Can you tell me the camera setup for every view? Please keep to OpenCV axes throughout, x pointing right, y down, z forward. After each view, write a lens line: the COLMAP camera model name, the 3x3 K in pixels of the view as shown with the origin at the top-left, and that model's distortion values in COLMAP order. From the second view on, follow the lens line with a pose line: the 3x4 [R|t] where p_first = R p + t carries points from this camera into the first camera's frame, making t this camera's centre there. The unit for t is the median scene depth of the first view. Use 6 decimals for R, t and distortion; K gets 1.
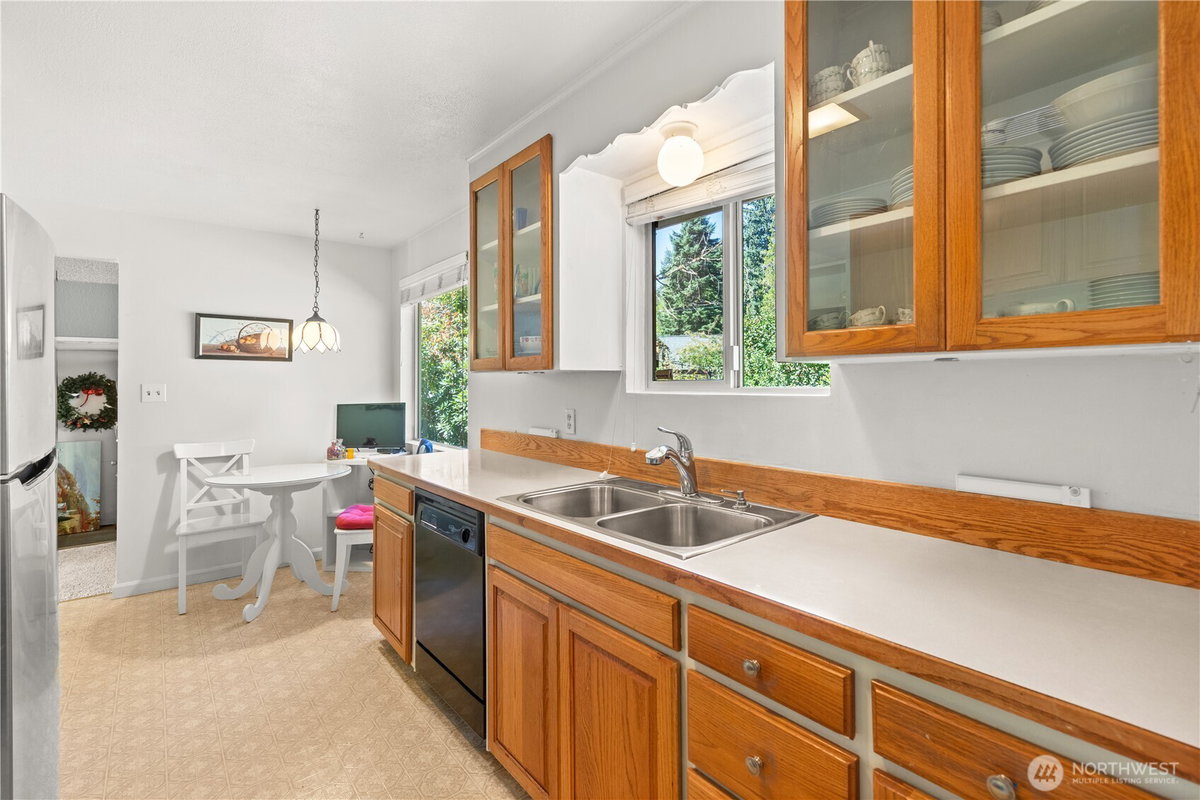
lens RADIAL K [[545.8, 0, 600.0], [0, 545.8, 377.8], [0, 0, 1]] dist [0.014481, -0.000856]
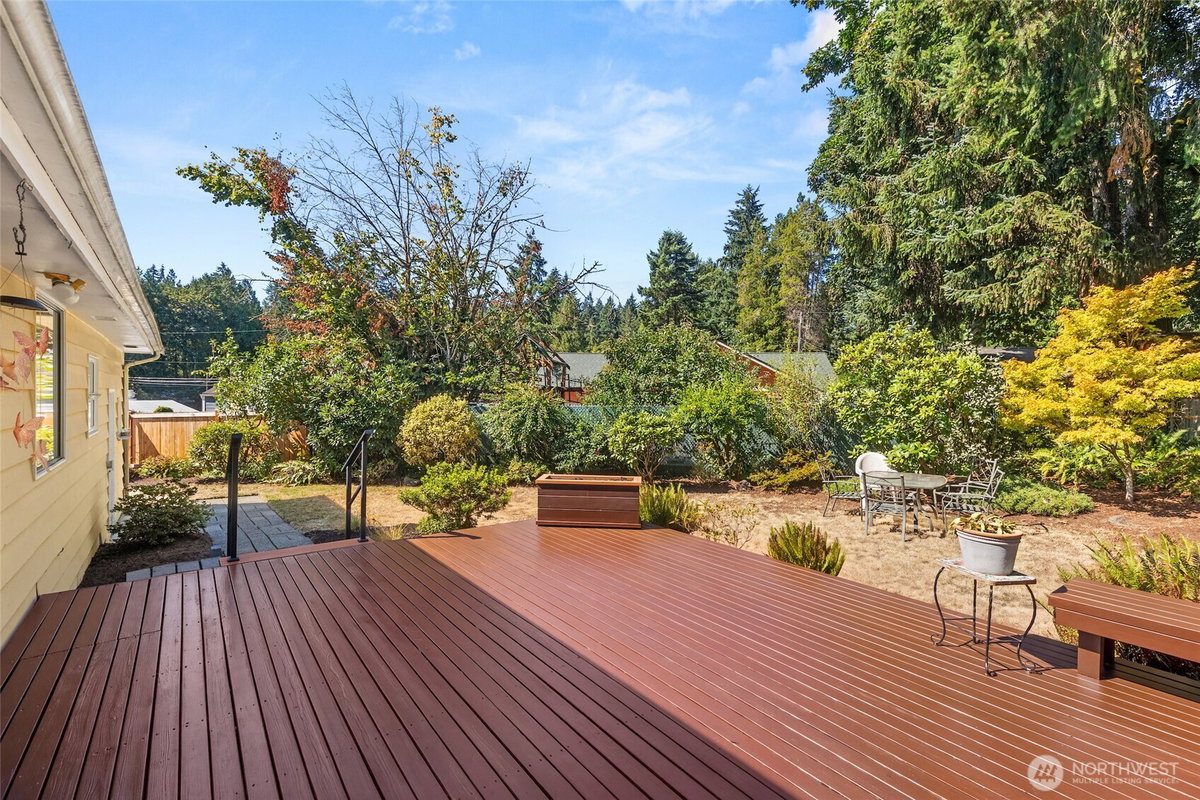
lens RADIAL K [[515.5, 0, 596.8], [0, 515.5, 415.4], [0, 0, 1]] dist [-0.001813, 0.002651]
pose [[0.999507, 0.020032, -0.024176, 1.007138], [-0.018762, 0.998488, 0.051667, -0.057316], [0.025174, -0.051188, 0.998372, -0.021149]]
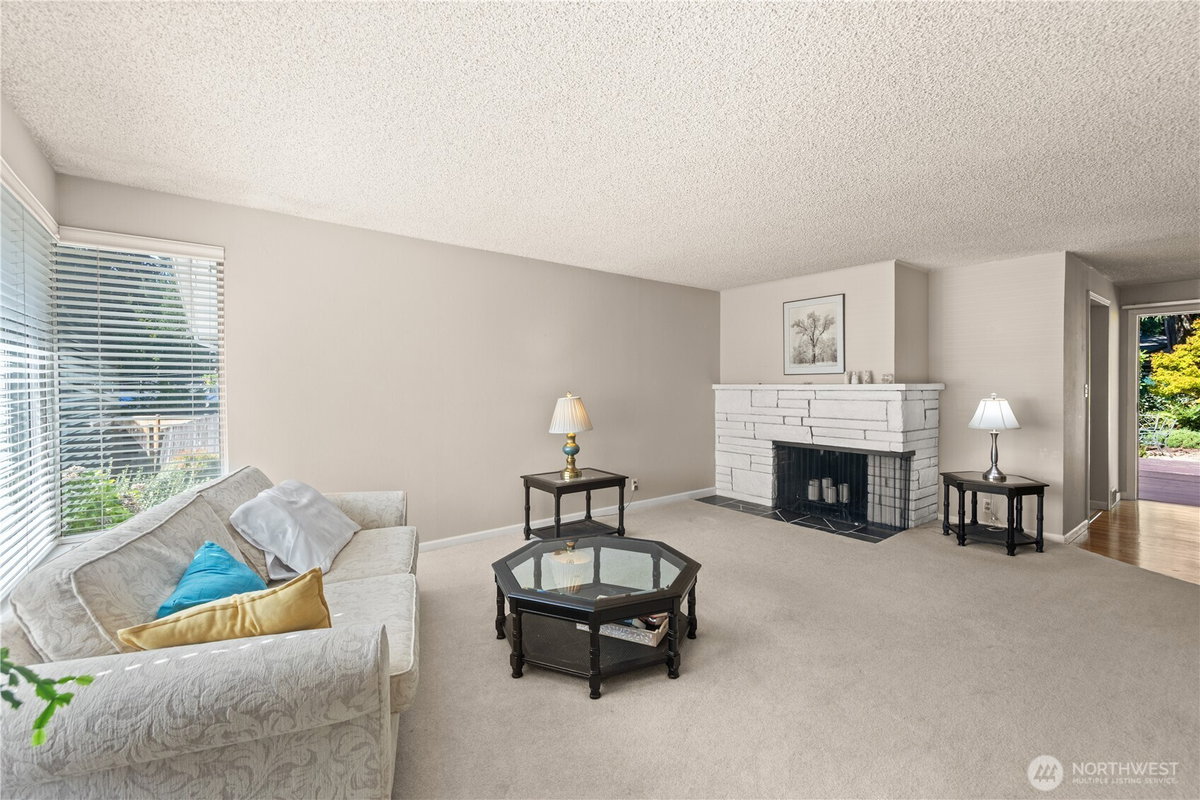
lens RADIAL K [[515.5, 0, 588.0], [0, 515.5, 392.5], [0, 0, 1]] dist [-0.001813, 0.002651]
pose [[0.999811, 0.010345, -0.016477, -1.355062], [-0.009765, 0.999344, 0.034870, -0.020208], [0.016827, -0.034702, 0.999256, -1.494131]]
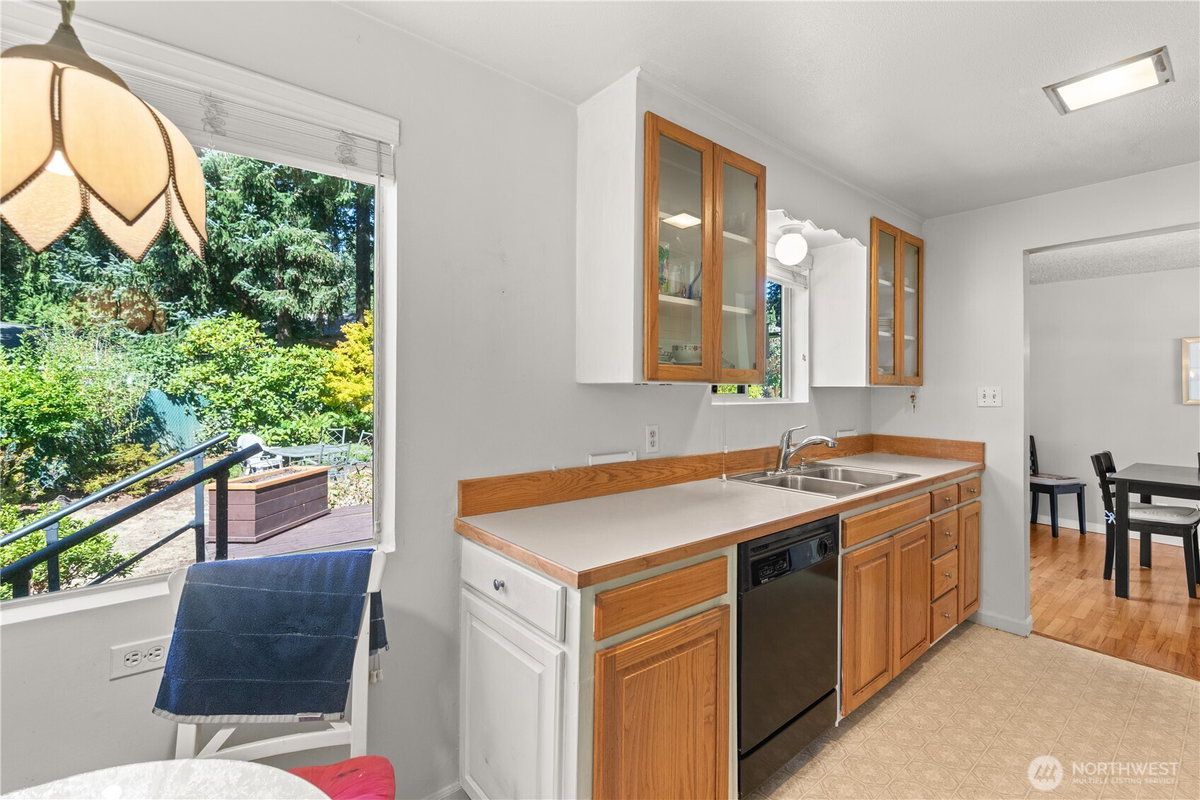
lens RADIAL K [[545.8, 0, 610.1], [0, 545.8, 393.4], [0, 0, 1]] dist [0.014481, -0.000856]
pose [[-0.035761, 0.003634, 0.999354, -0.716191], [-0.015032, 0.999878, -0.004173, 0.007509], [-0.999247, -0.015171, -0.035702, 0.826237]]
